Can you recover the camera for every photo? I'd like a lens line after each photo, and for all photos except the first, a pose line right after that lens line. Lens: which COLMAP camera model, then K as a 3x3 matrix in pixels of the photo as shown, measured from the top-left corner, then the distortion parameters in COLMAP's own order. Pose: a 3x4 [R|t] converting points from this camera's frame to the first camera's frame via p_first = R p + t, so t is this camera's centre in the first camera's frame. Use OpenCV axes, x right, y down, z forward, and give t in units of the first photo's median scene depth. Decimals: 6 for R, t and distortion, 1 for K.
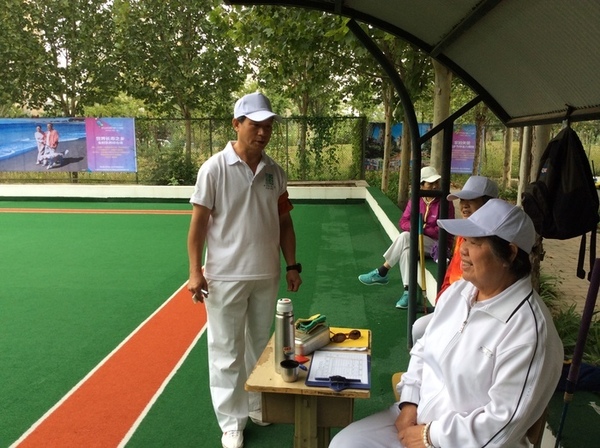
lens RADIAL K [[536.2, 0, 300.0], [0, 536.2, 224.0], [0, 0, 1]] dist [0.061808, -0.157366]
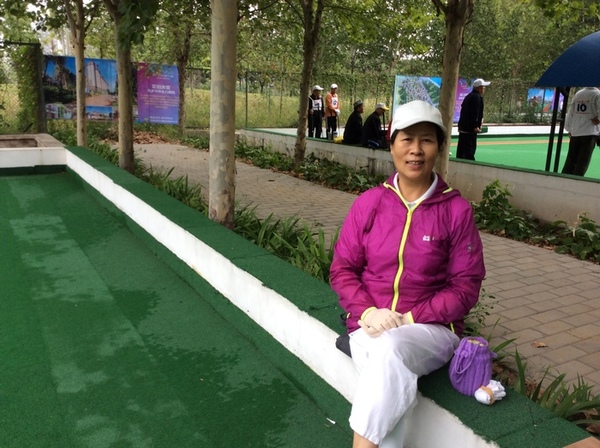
lens RADIAL K [[536.2, 0, 300.0], [0, 536.2, 224.0], [0, 0, 1]] dist [0.061808, -0.157366]
pose [[0.828270, -0.101389, 0.551079, -0.009463], [0.048152, 0.992734, 0.110275, -0.023831], [-0.558256, -0.064802, 0.827134, 0.196928]]
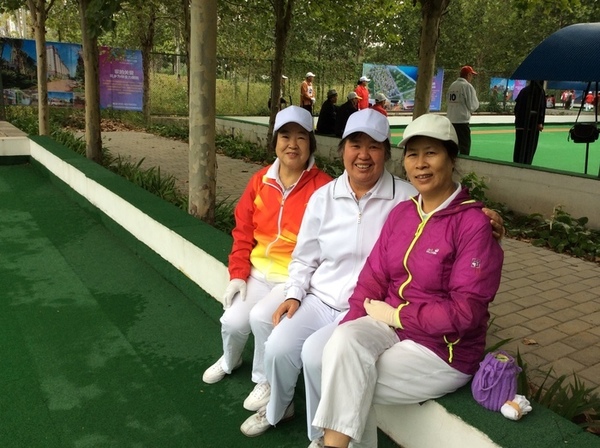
lens RADIAL K [[536.2, 0, 300.0], [0, 536.2, 224.0], [0, 0, 1]] dist [0.061808, -0.157366]
pose [[0.788338, -0.120537, 0.603319, -0.014456], [0.045190, 0.989316, 0.138607, -0.028383], [-0.613581, -0.082005, 0.785362, 0.207091]]
